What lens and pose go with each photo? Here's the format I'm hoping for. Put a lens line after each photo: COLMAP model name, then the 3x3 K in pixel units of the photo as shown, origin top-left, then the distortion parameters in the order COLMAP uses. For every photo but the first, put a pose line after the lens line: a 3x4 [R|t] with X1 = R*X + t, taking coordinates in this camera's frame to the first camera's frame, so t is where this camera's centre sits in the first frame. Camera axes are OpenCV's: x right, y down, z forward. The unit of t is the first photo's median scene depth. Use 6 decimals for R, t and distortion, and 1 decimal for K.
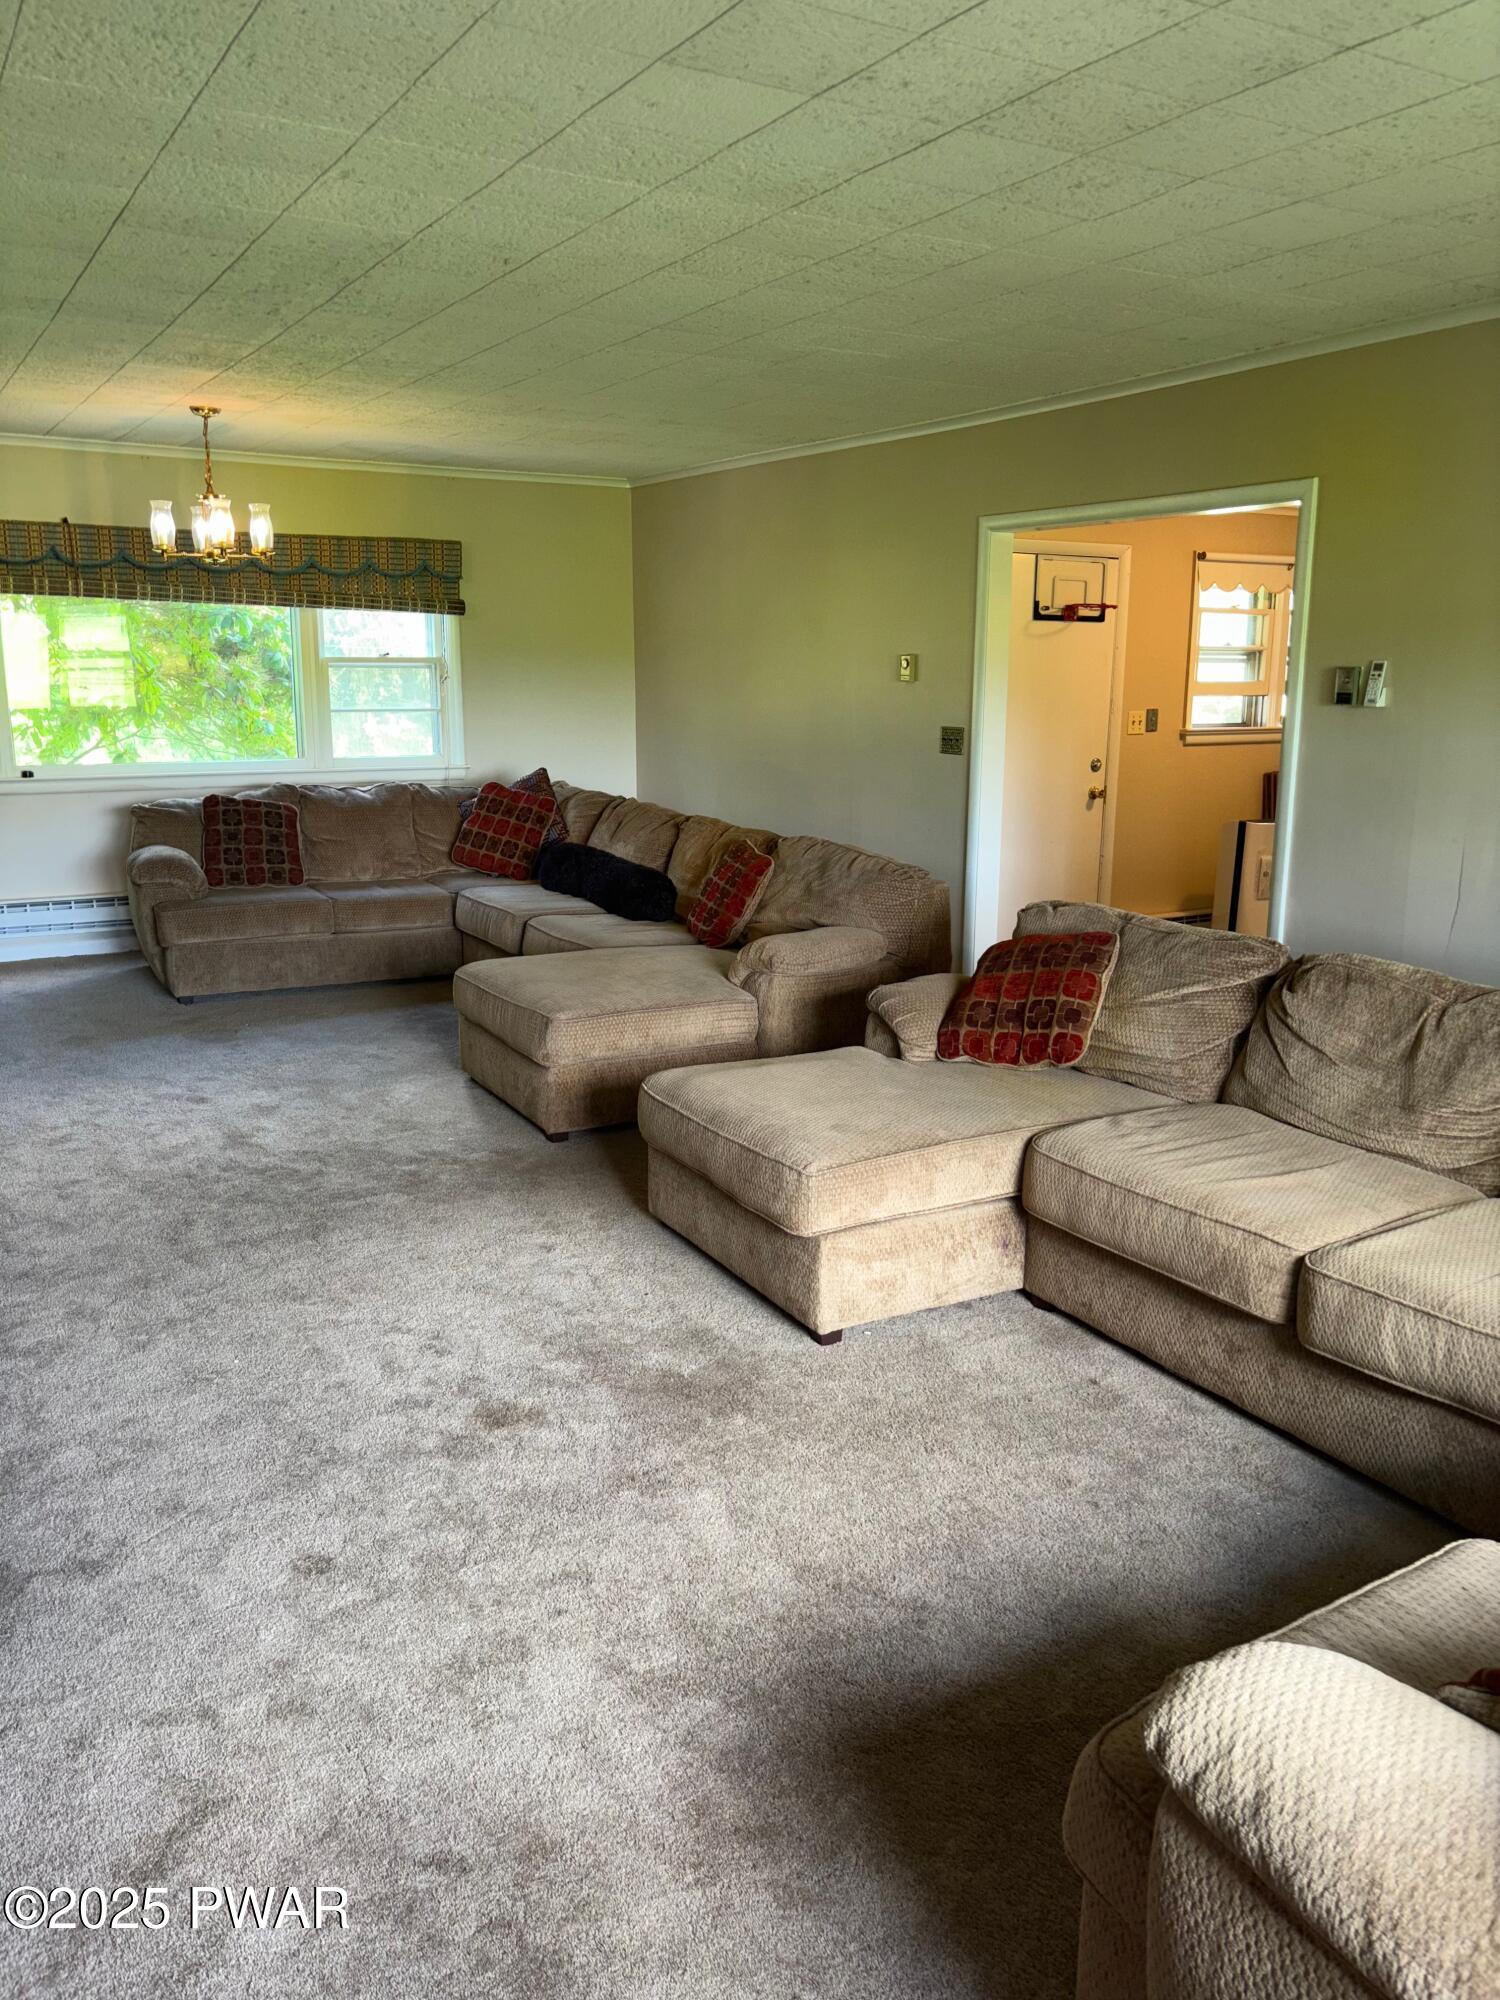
lens RADIAL K [[1537.5, 0, 751.0], [0, 1537.5, 995.5], [0, 0, 1]] dist [0.012468, -0.001794]
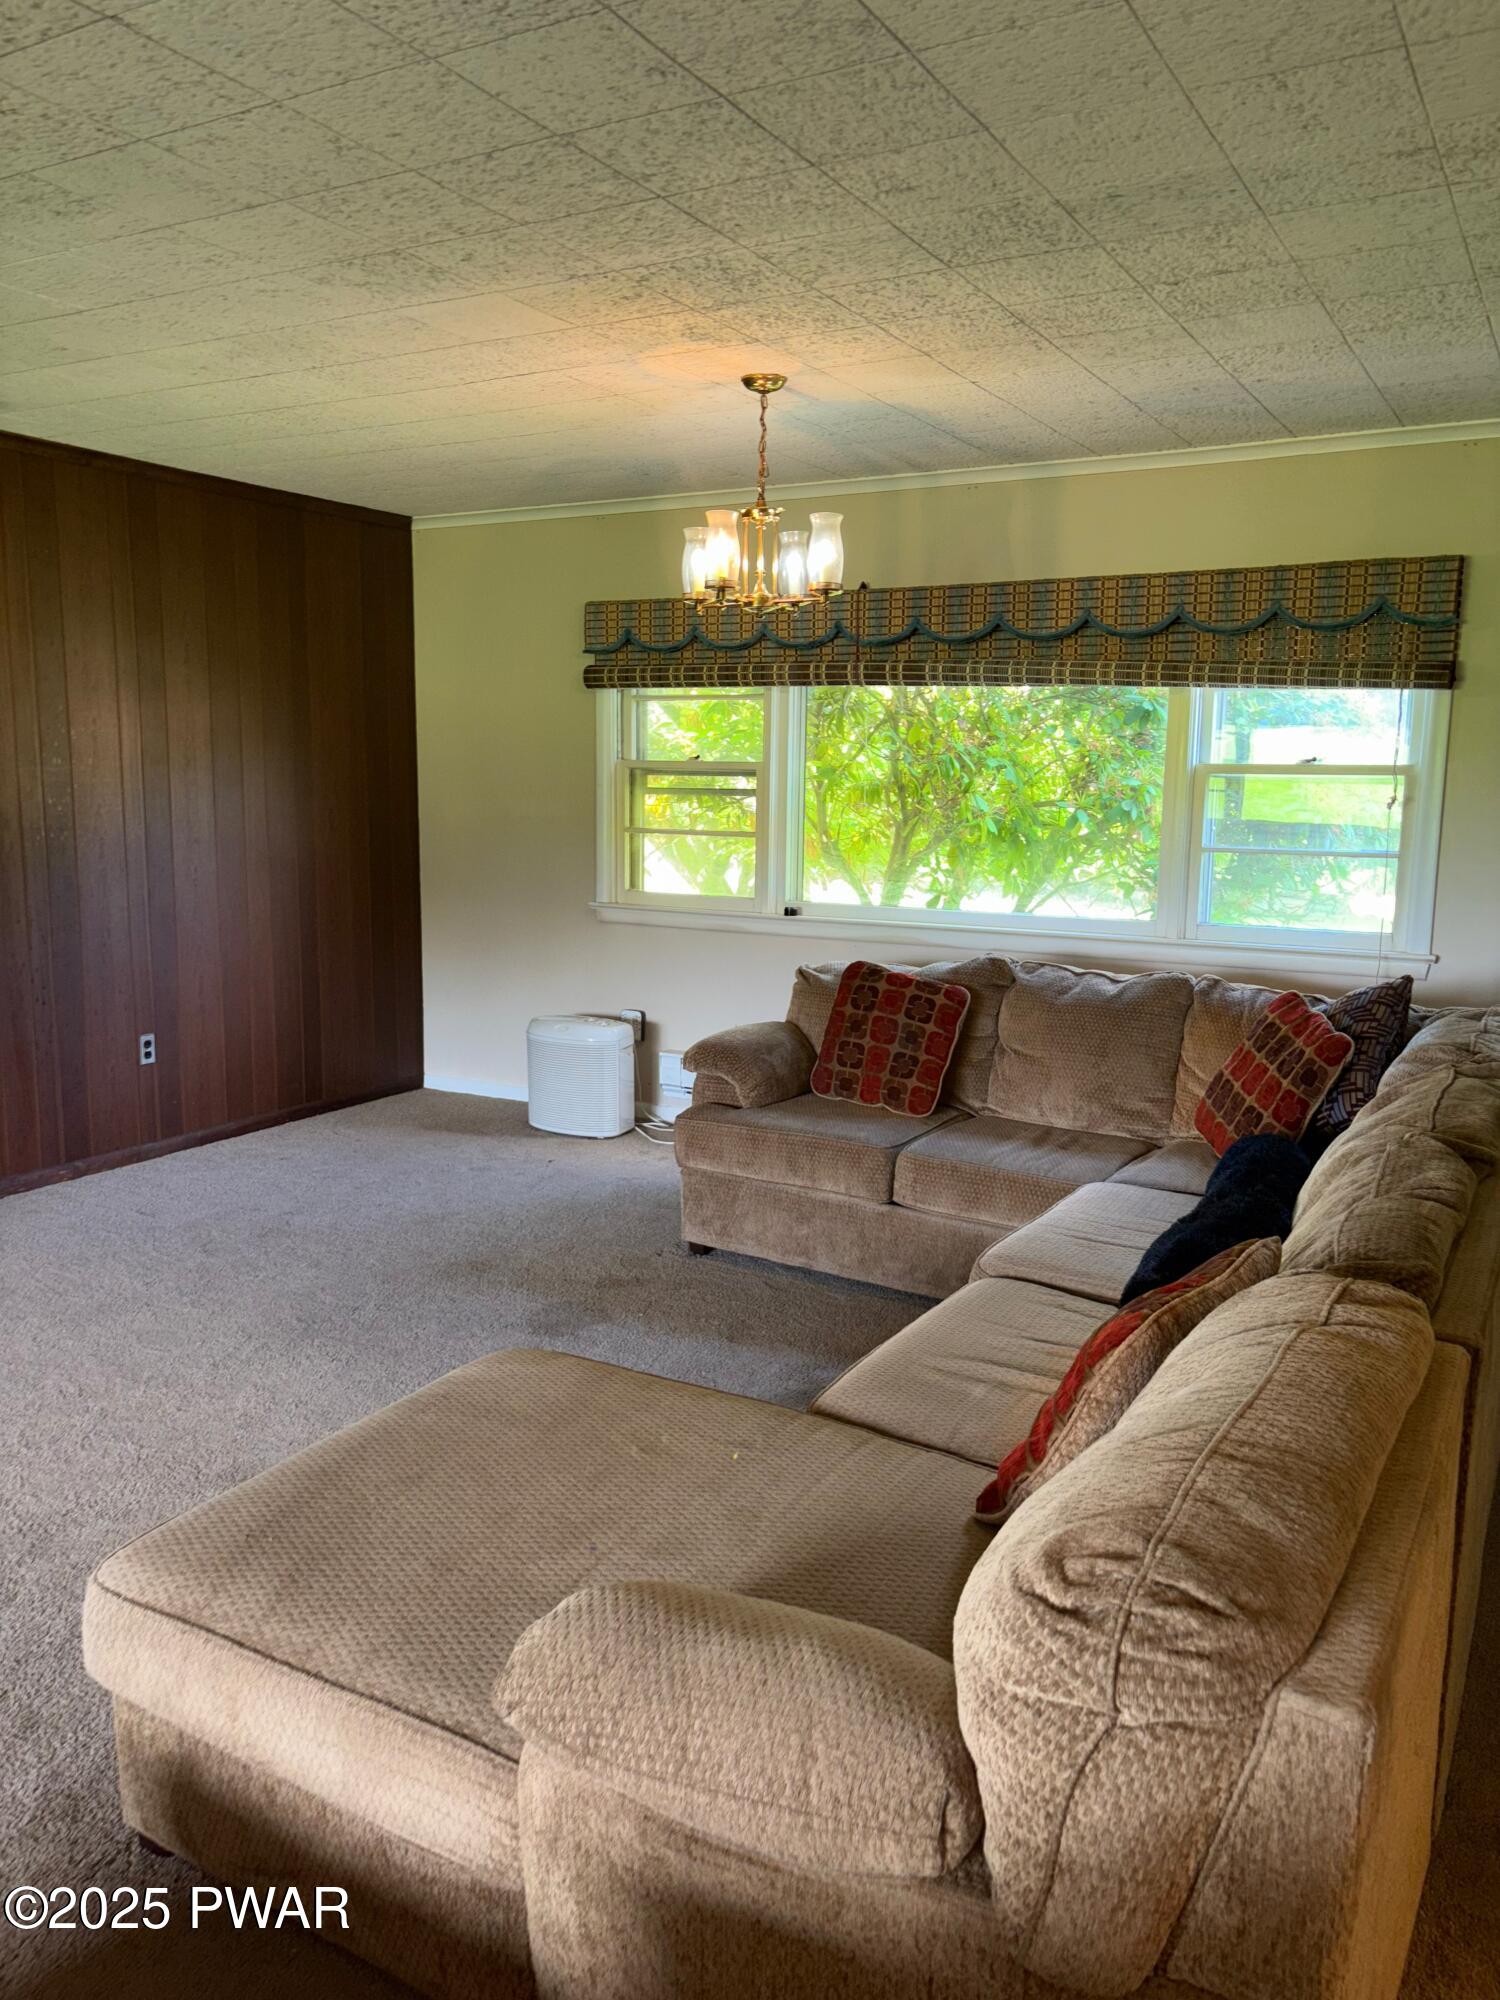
lens RADIAL K [[1537.5, 0, 748.1], [0, 1537.5, 1010.5], [0, 0, 1]] dist [0.012468, -0.001794]
pose [[0.493170, 0.130654, -0.860066, 0.189542], [-0.196995, 0.979748, 0.035876, -0.111294], [0.847335, 0.151736, 0.508920, 0.556939]]
